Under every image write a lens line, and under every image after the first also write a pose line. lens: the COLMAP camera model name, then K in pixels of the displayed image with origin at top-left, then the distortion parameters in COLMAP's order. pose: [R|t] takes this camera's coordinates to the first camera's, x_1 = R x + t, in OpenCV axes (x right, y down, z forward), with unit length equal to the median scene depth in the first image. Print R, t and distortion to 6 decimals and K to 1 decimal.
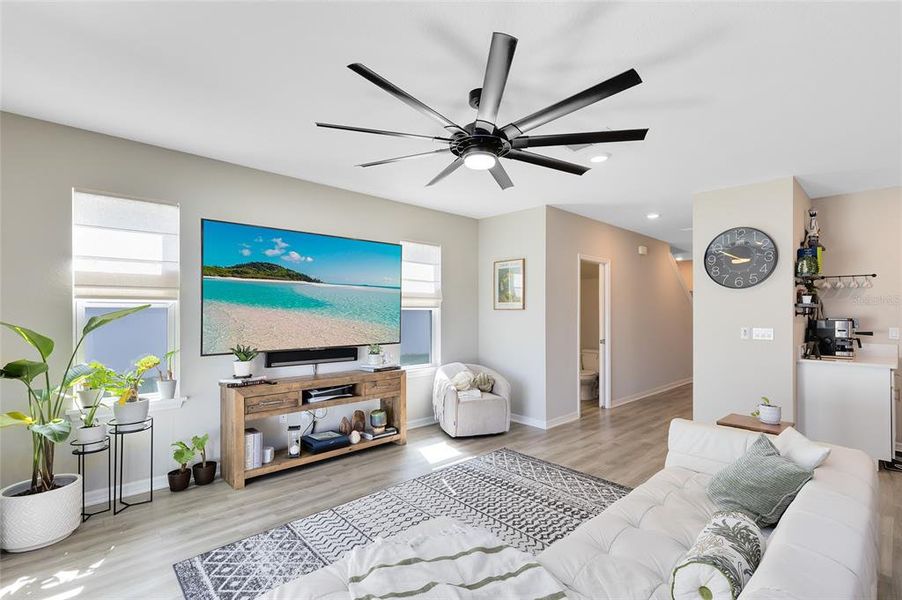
lens RADIAL K [[411.3, 0, 453.5], [0, 411.3, 310.6], [0, 0, 1]] dist [0.002100, 0.000063]
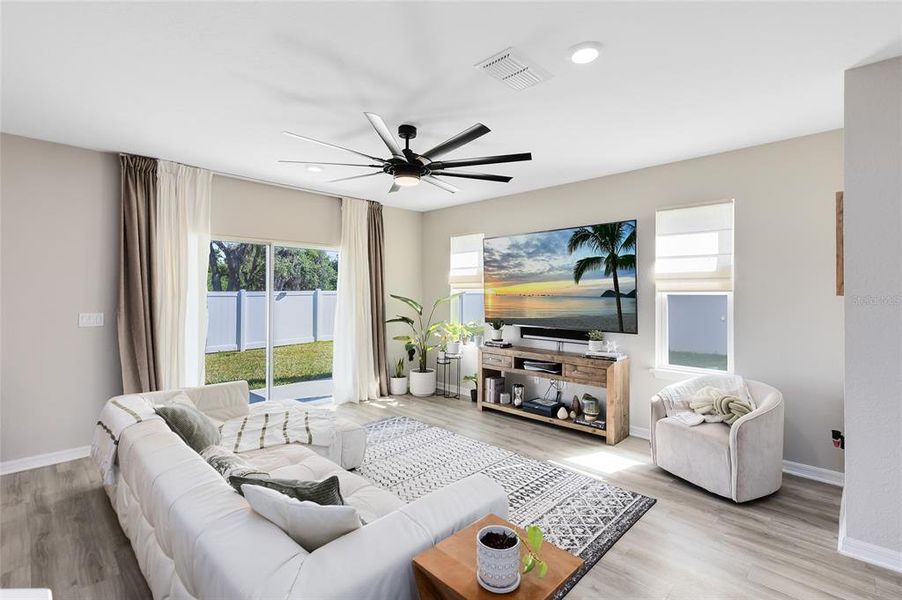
lens RADIAL K [[410.7, 0, 455.1], [0, 410.7, 290.2], [0, 0, 1]] dist [0.004033, 0.000030]
pose [[0.056178, -0.006754, -0.998398, 0.907615], [0.002117, 0.999976, -0.006645, -0.010202], [0.998419, -0.001740, 0.056191, 0.725941]]
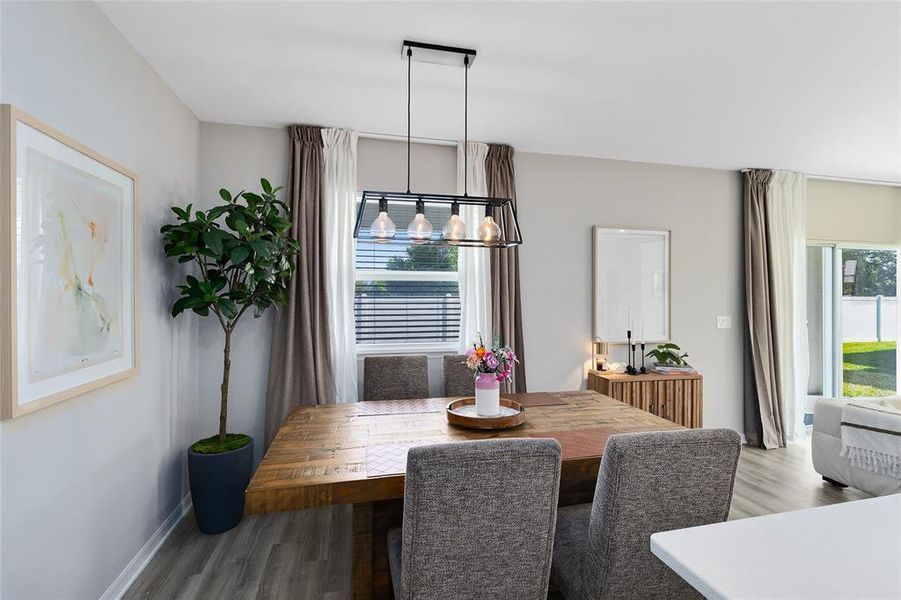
lens RADIAL K [[391.2, 0, 448.1], [0, 391.2, 296.7], [0, 0, 1]] dist [0.000692, 0.000037]
pose [[-0.498029, -0.003490, -0.867154, 1.148402], [-0.003889, 0.999991, -0.001790, -0.011455], [0.867152, 0.002481, -0.498038, -0.209514]]
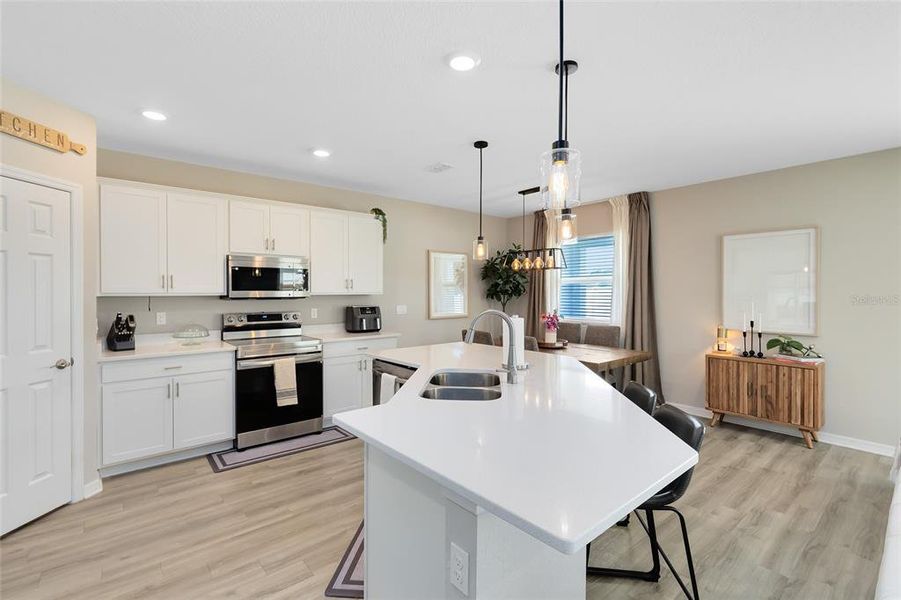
lens RADIAL K [[413.1, 0, 448.1], [0, 413.1, 291.2], [0, 0, 1]] dist [0.001216, 0.000011]
pose [[-0.998562, -0.003991, 0.053456, 0.903366], [-0.004132, 0.999988, -0.002531, -0.009619], [-0.053445, -0.002748, -0.998567, 0.915444]]
